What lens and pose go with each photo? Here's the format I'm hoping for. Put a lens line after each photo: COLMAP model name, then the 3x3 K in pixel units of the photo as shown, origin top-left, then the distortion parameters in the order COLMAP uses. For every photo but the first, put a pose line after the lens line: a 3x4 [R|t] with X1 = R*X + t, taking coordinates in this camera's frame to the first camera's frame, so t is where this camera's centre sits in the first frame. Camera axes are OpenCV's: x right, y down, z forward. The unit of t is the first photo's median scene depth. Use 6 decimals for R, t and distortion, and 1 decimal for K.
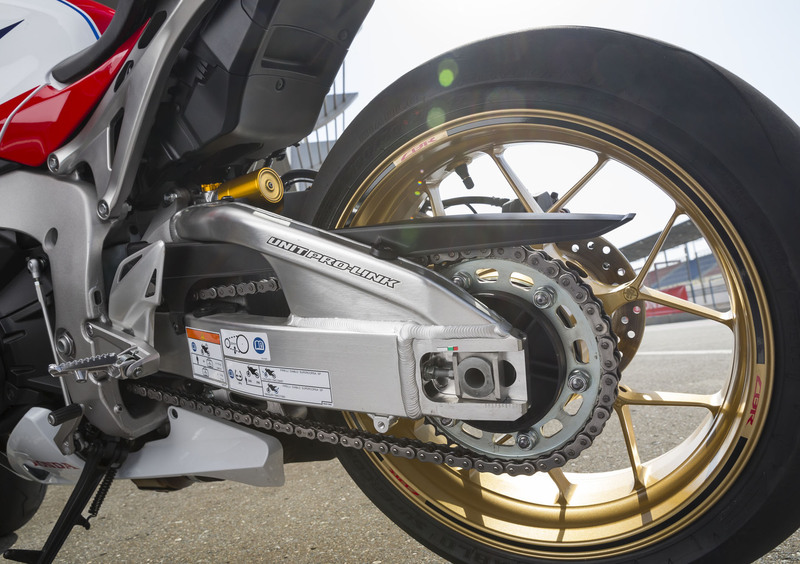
lens RADIAL K [[620.3, 0, 400.0], [0, 620.3, 282.0], [0, 0, 1]] dist [-0.057534, 0.005361]
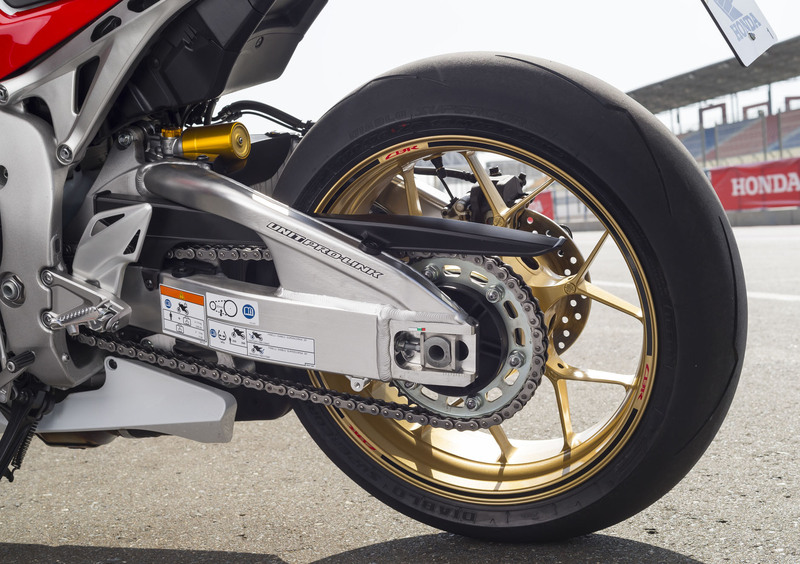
lens RADIAL K [[1653.8, 0, 400.0], [0, 1653.8, 282.0], [0, 0, 1]] dist [-0.069423, -0.442285]
pose [[0.991166, 0.055658, 0.120386, -0.328407], [-0.073778, 0.985666, 0.151722, -0.441046], [-0.110216, -0.159263, 0.981065, -2.041131]]
